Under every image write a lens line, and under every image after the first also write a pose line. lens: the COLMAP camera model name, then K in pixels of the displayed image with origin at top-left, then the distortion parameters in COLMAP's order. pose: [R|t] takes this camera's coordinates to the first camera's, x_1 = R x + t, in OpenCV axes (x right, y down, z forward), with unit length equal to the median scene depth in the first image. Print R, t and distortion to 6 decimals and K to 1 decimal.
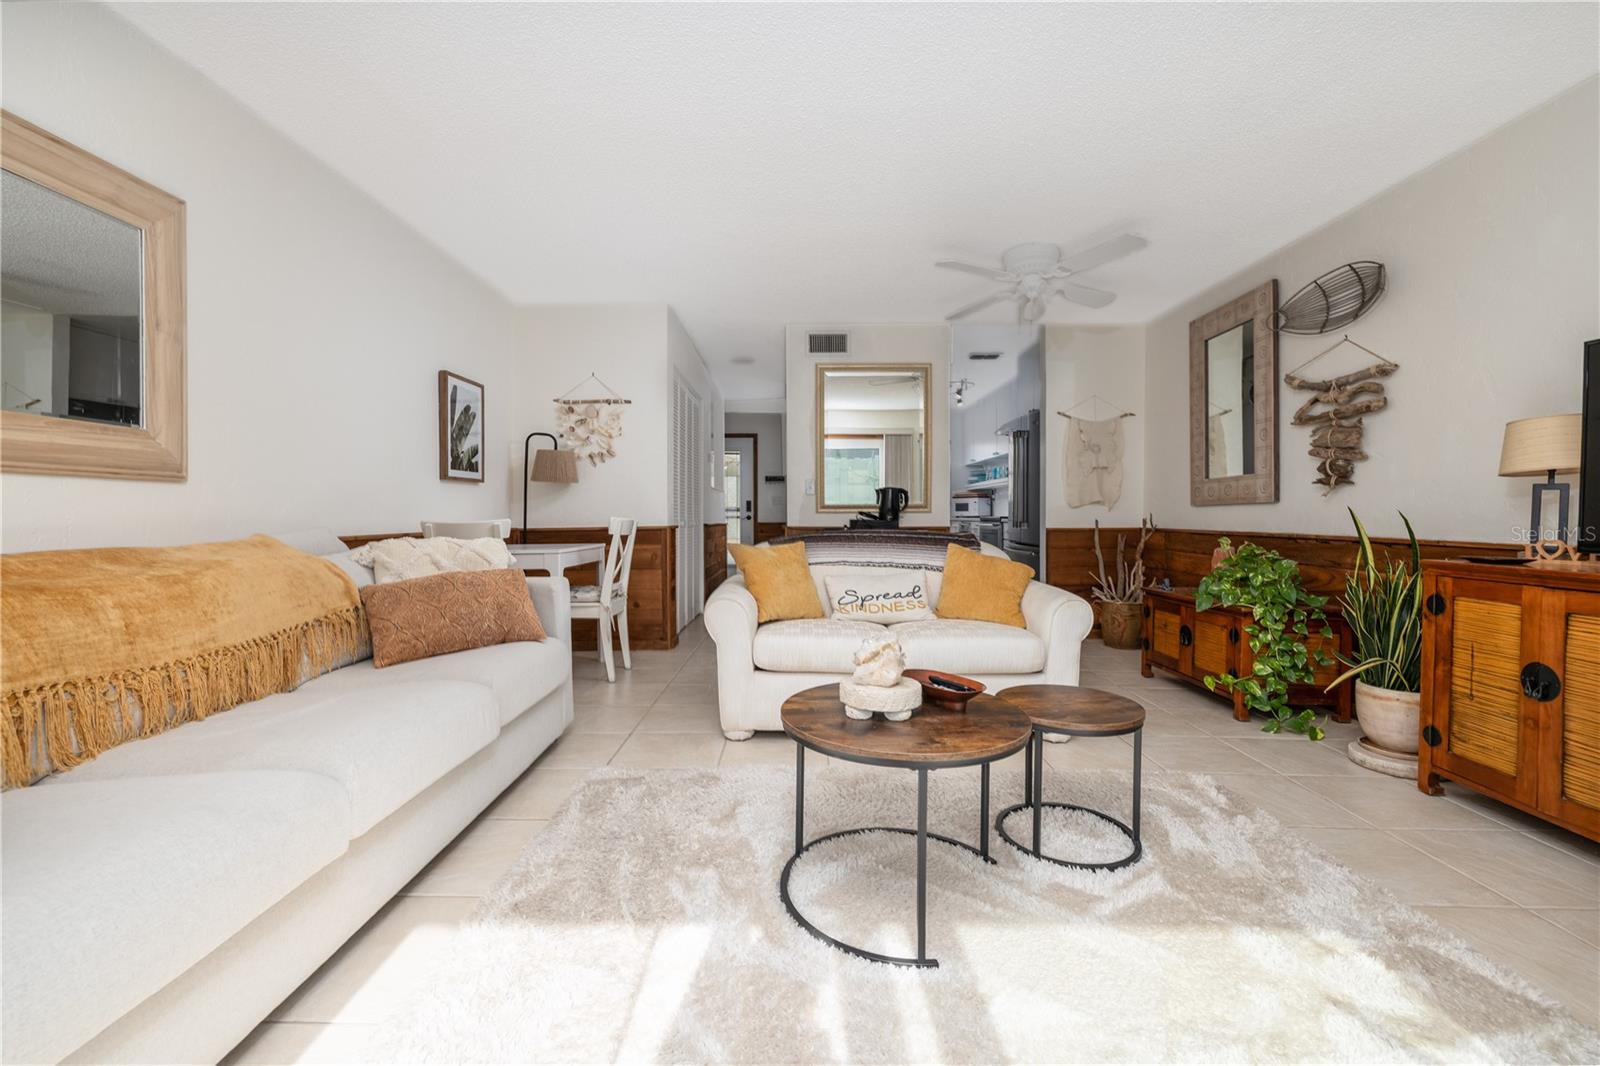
lens RADIAL K [[681.8, 0, 799.9], [0, 681.8, 522.7], [0, 0, 1]] dist [0.000746, 0.000456]
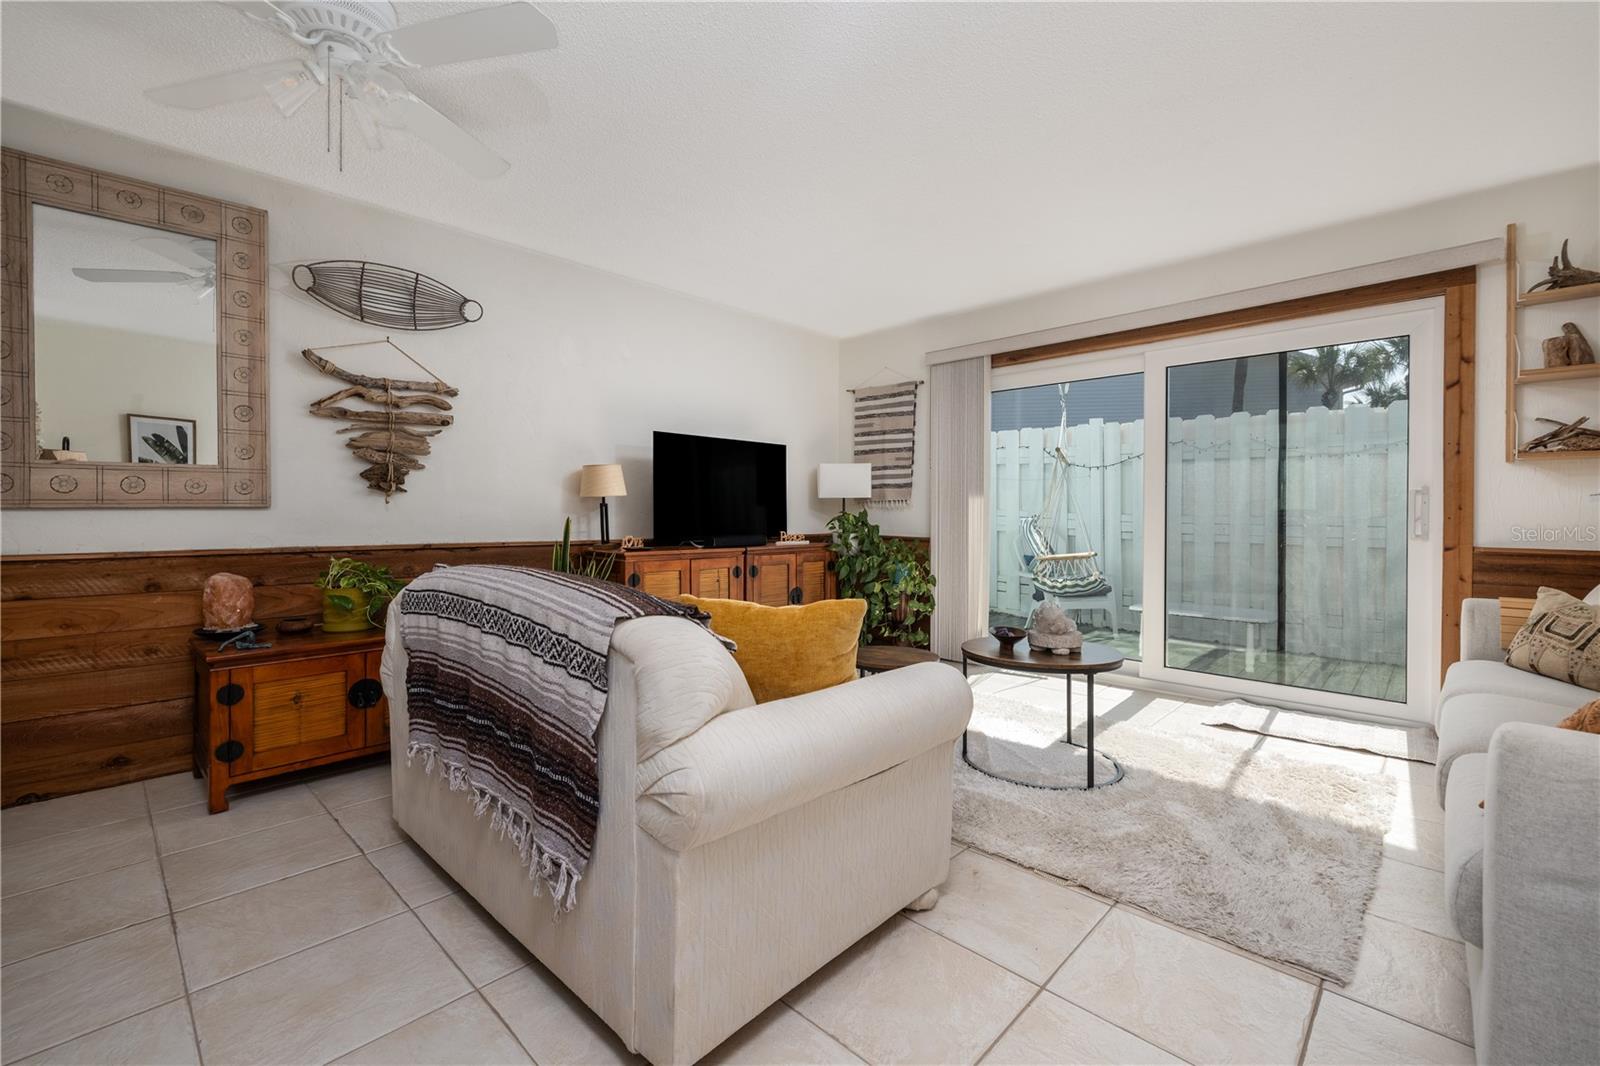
lens RADIAL K [[681.8, 0, 799.7], [0, 681.8, 529.0], [0, 0, 1]] dist [0.000746, 0.000456]
pose [[-0.708375, -0.006774, 0.705803, -0.284090], [0.010200, 0.999751, 0.019833, -0.015872], [-0.705762, 0.021248, -0.708130, 1.237059]]
